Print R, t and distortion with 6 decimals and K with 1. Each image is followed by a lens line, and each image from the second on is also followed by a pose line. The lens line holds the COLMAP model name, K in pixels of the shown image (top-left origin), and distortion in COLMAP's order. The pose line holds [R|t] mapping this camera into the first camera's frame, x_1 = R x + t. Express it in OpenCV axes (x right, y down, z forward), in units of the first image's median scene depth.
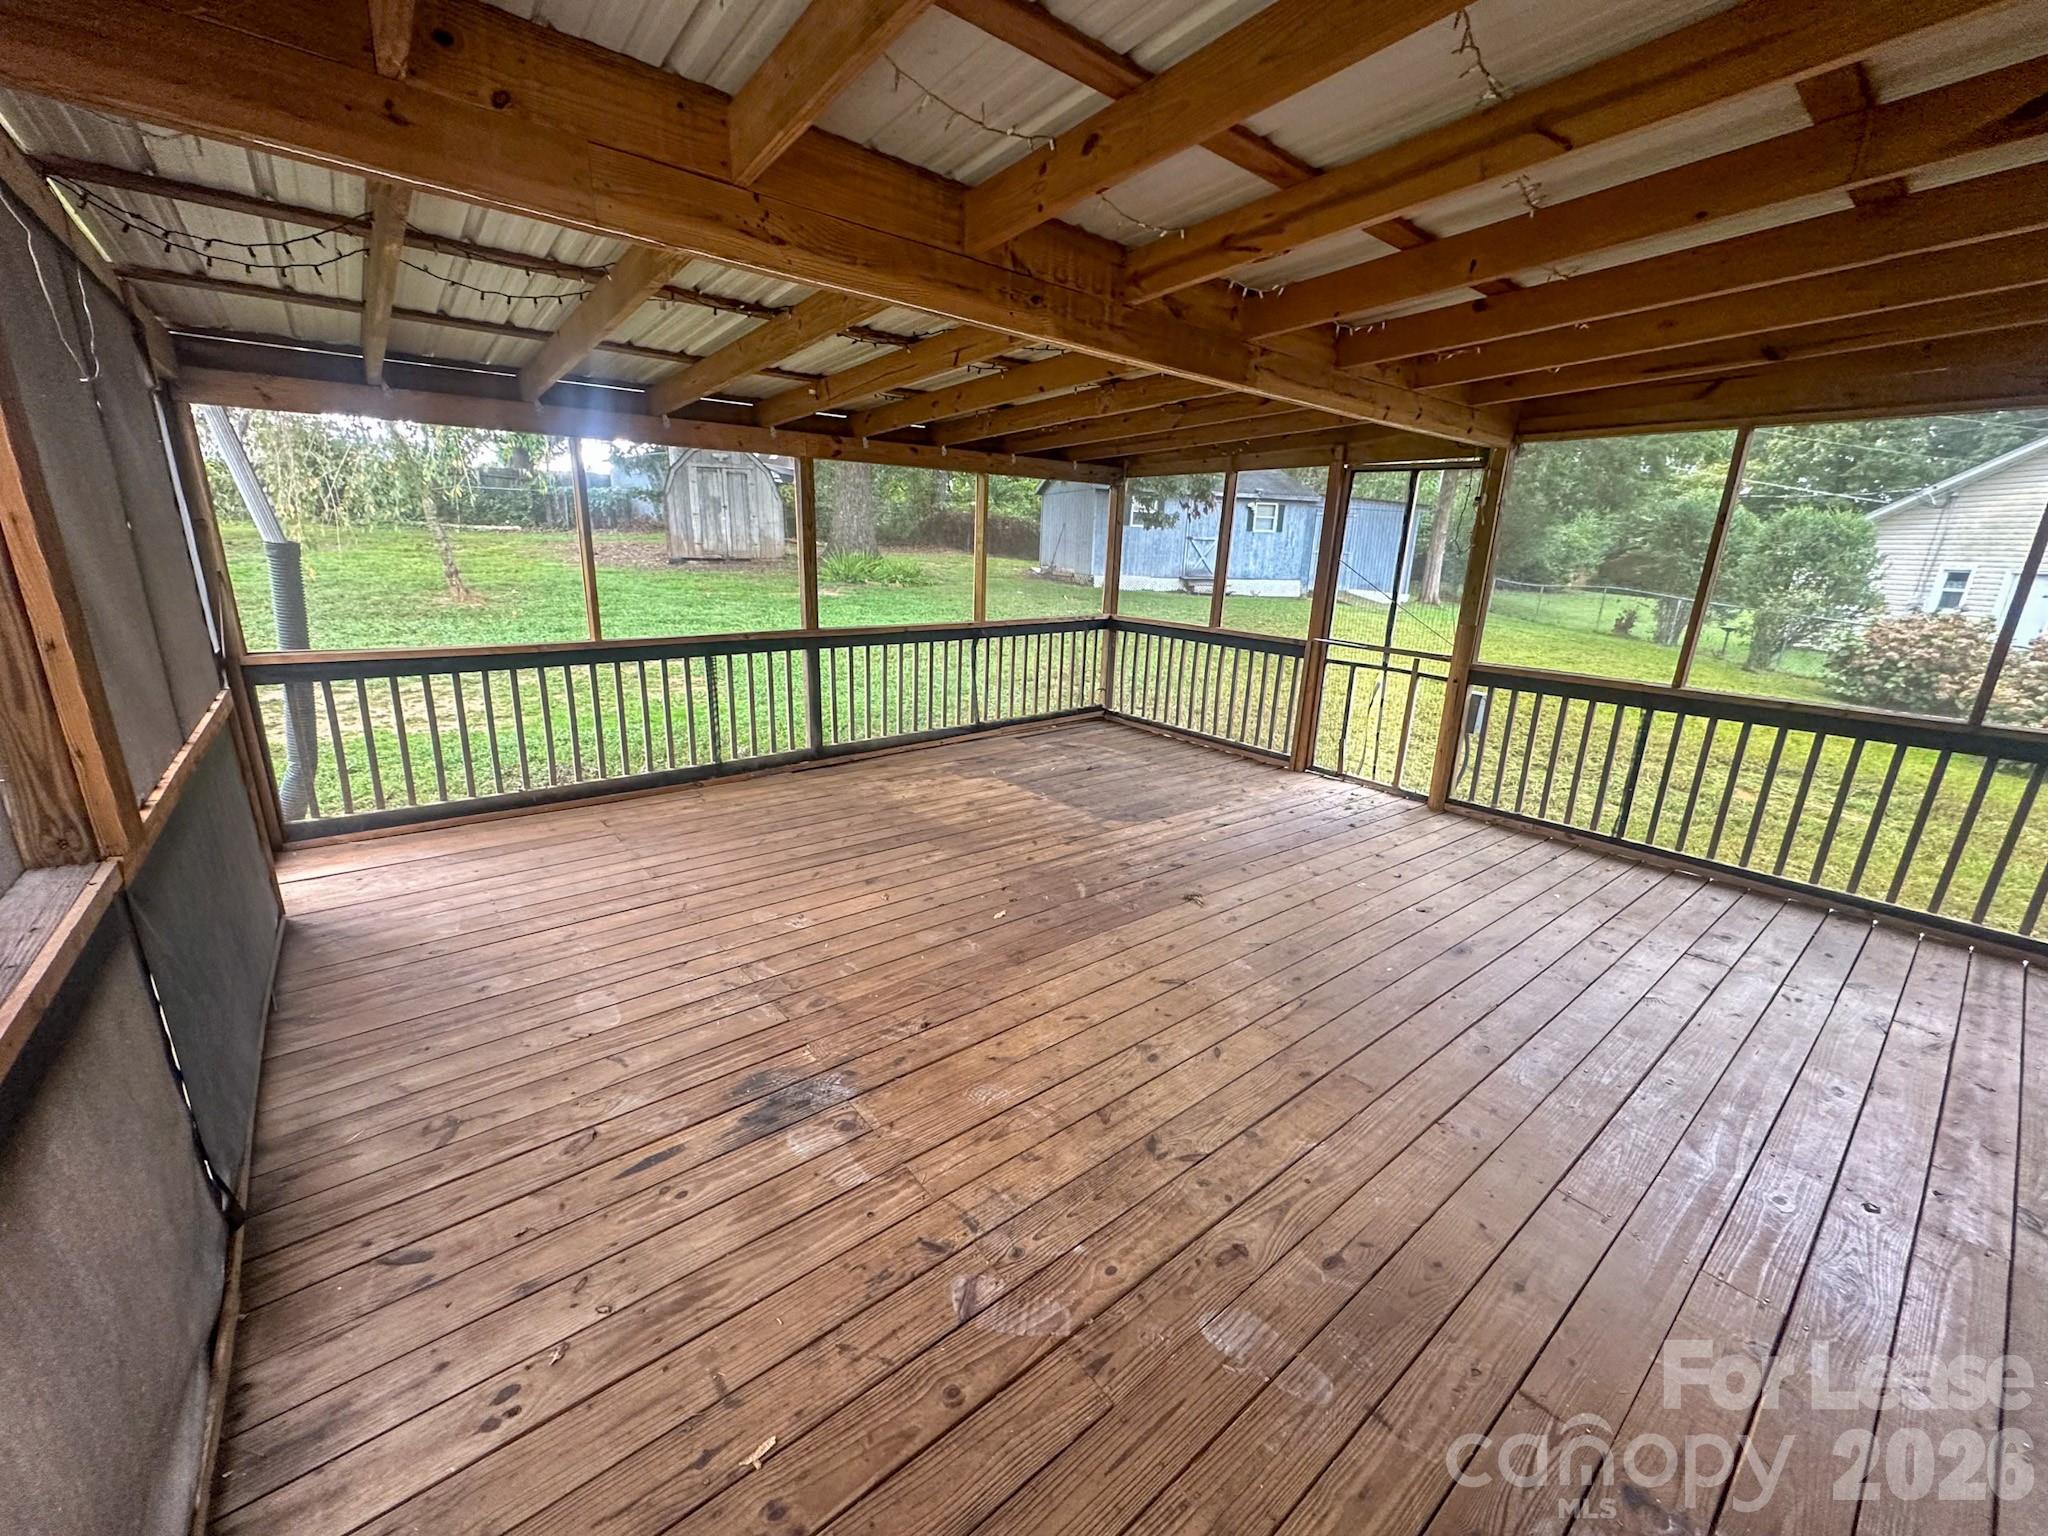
lens RADIAL K [[823.7, 0, 1031.0], [0, 823.7, 769.8], [0, 0, 1]] dist [-0.002962, 0.000096]
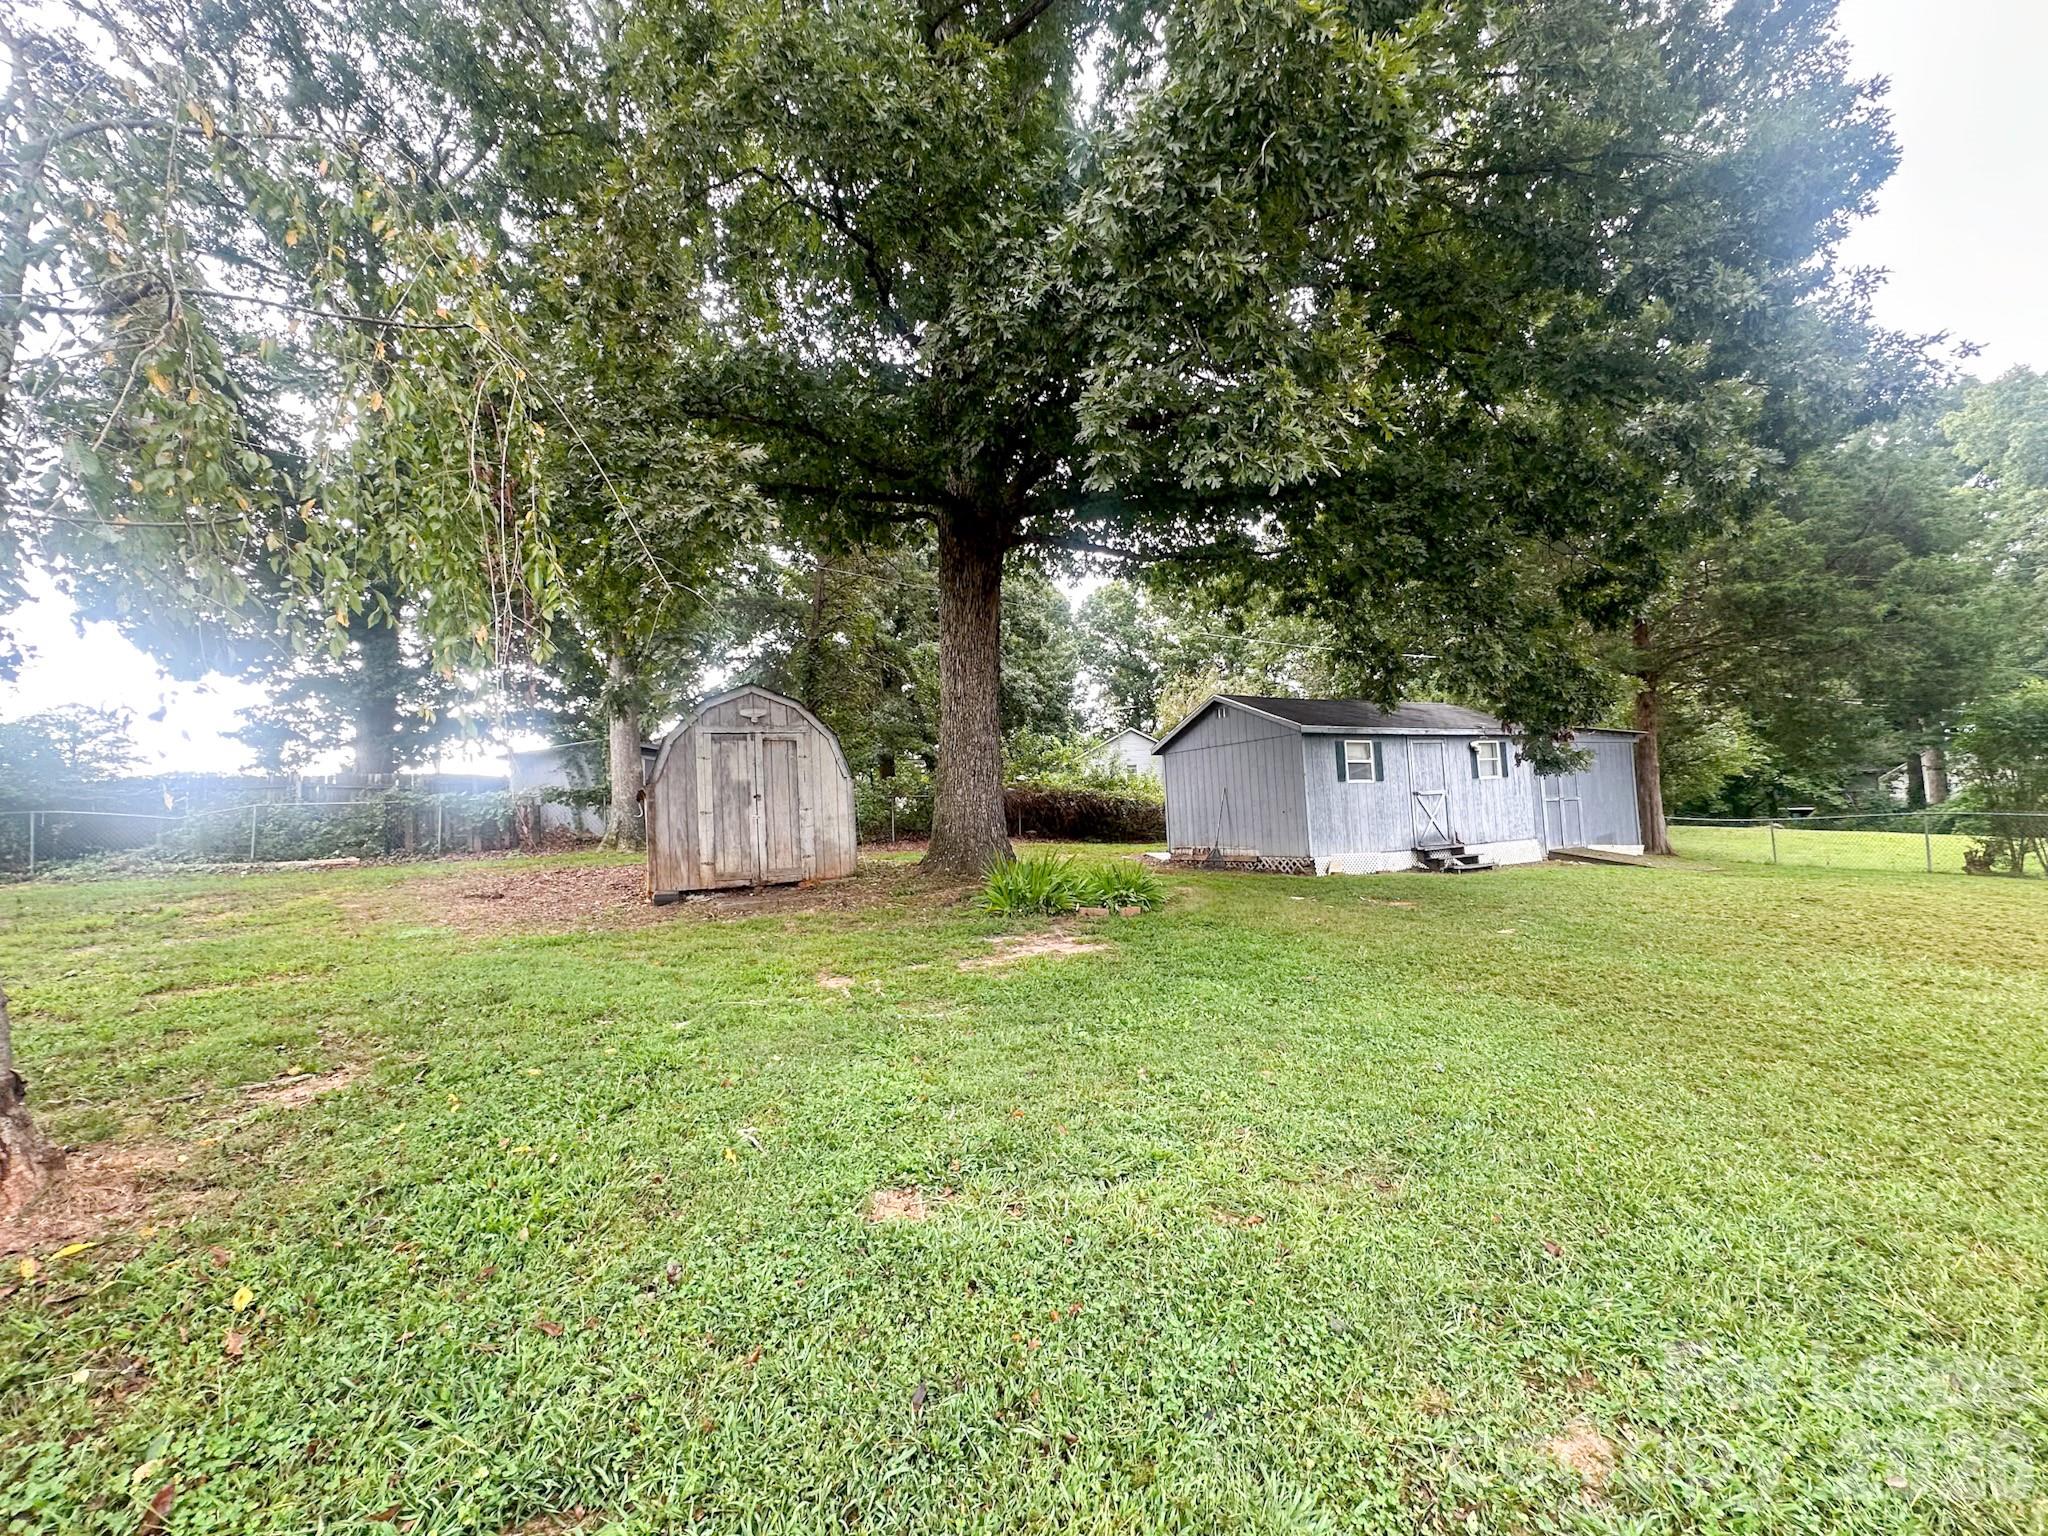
lens RADIAL K [[823.7, 0, 1019.3], [0, 823.7, 766.5], [0, 0, 1]] dist [-0.002962, 0.000096]
pose [[0.987136, -0.069646, 0.143917, -0.899807], [0.113482, 0.939286, -0.323828, -0.436549], [-0.112626, 0.335994, 0.935106, 1.436194]]
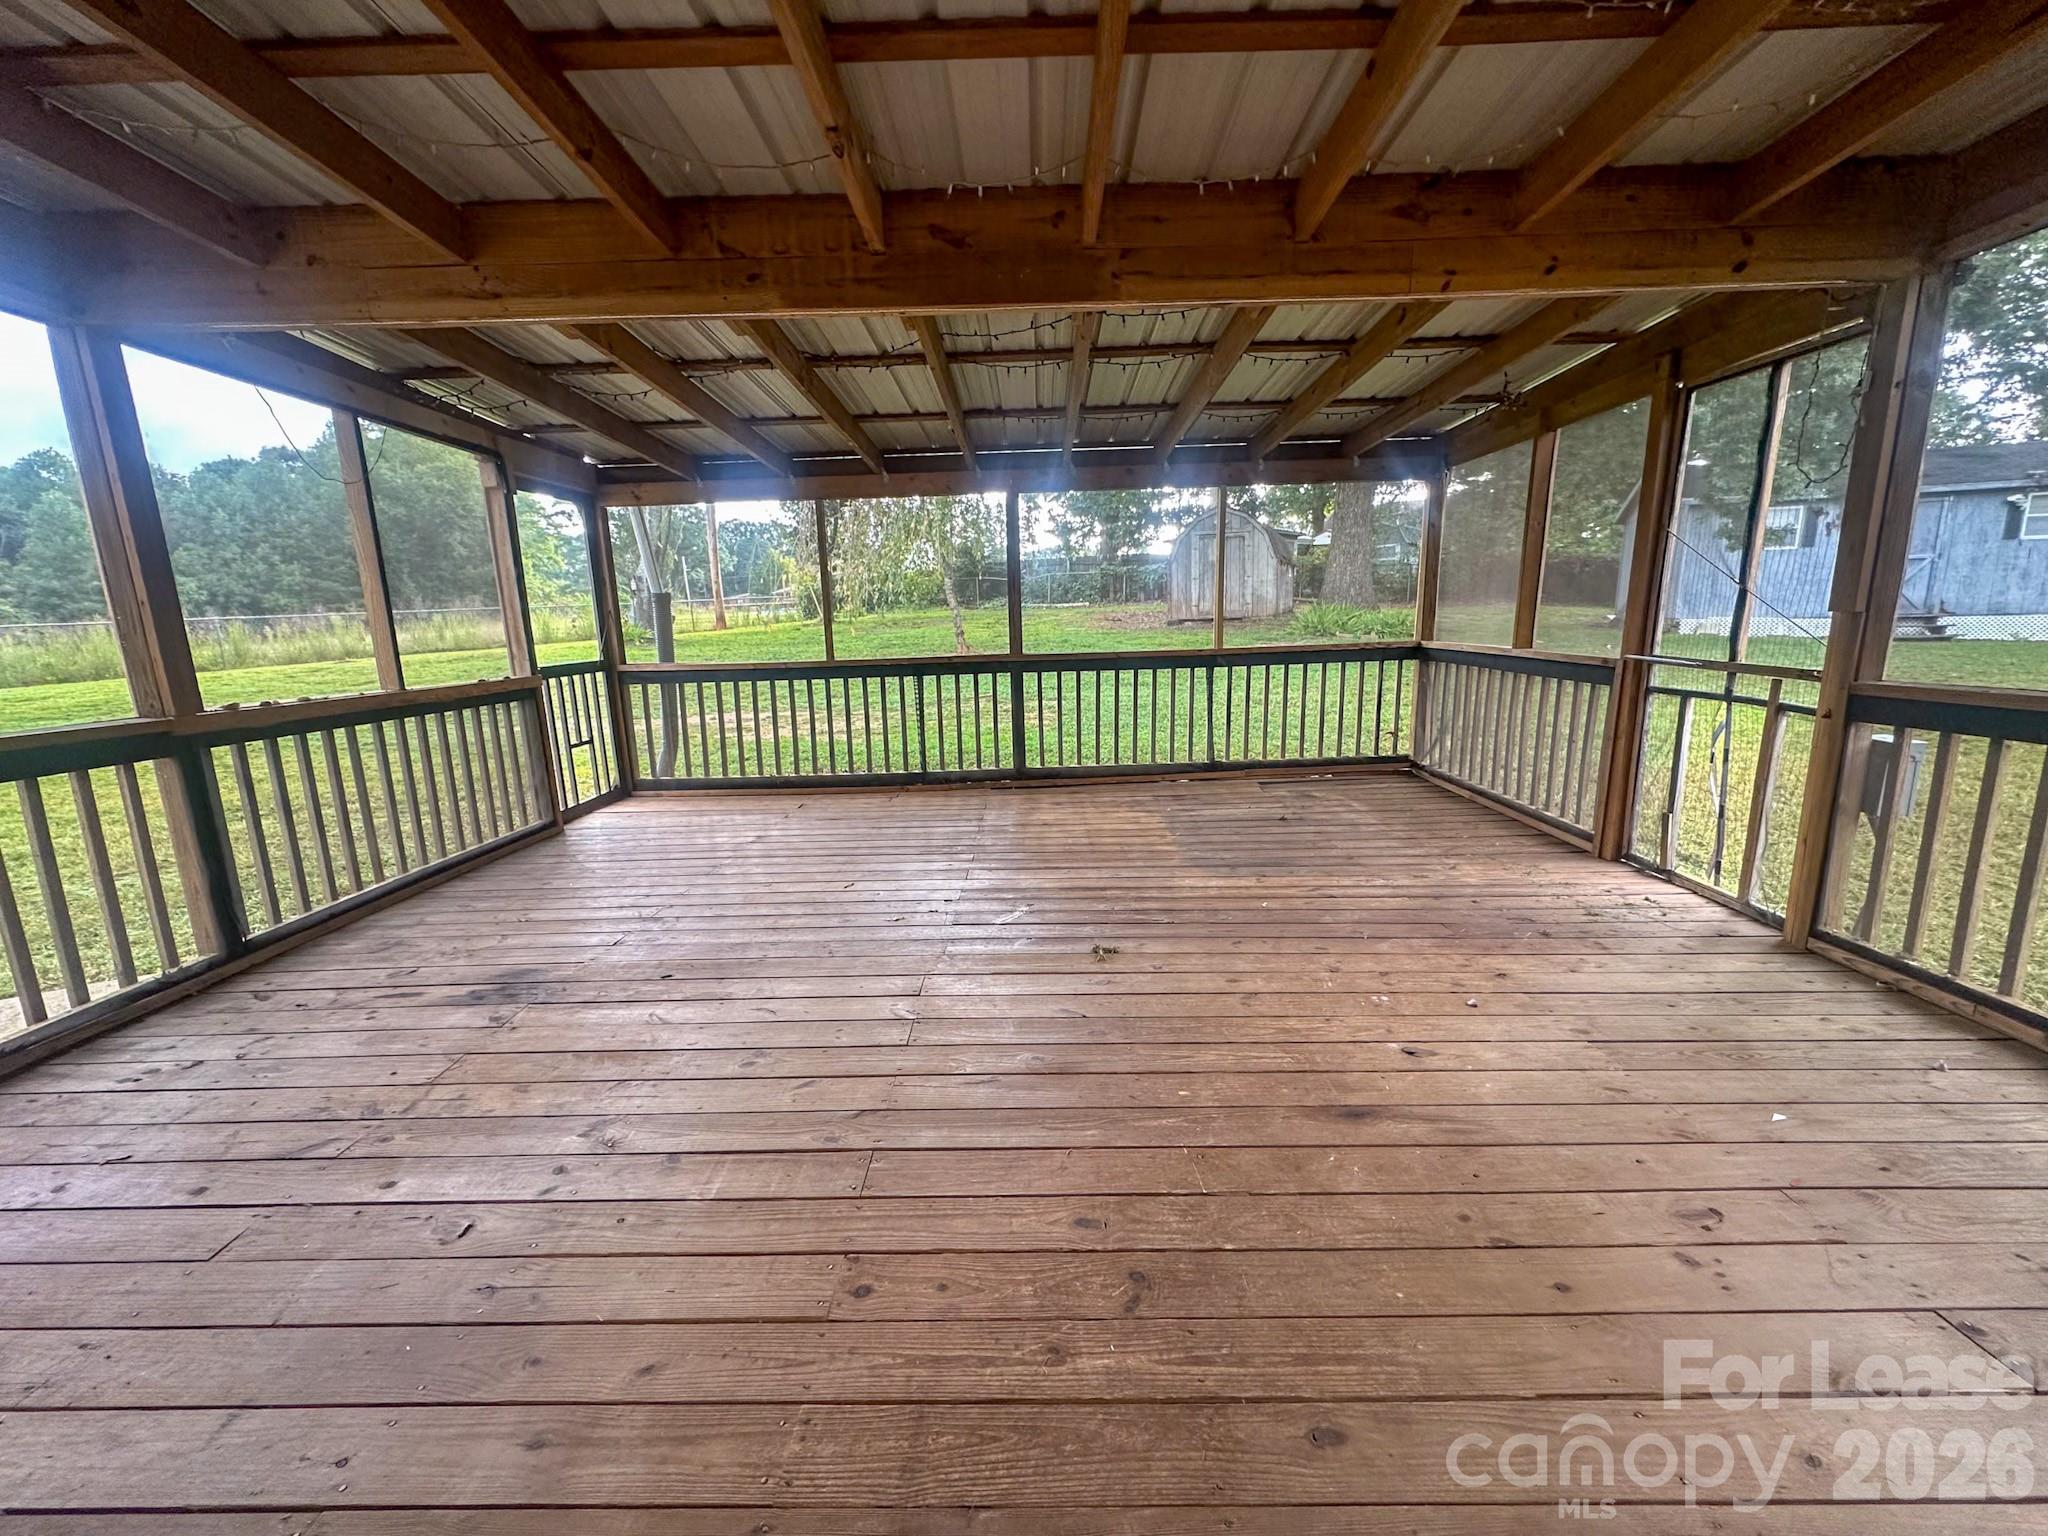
lens RADIAL K [[823.7, 0, 1016.0], [0, 823.7, 766.1], [0, 0, 1]] dist [-0.002962, 0.000096]
pose [[0.759656, 0.068652, -0.646691, 0.408373], [-0.124964, 0.991290, -0.041559, 0.014361], [0.638205, 0.112384, 0.761619, 0.210693]]
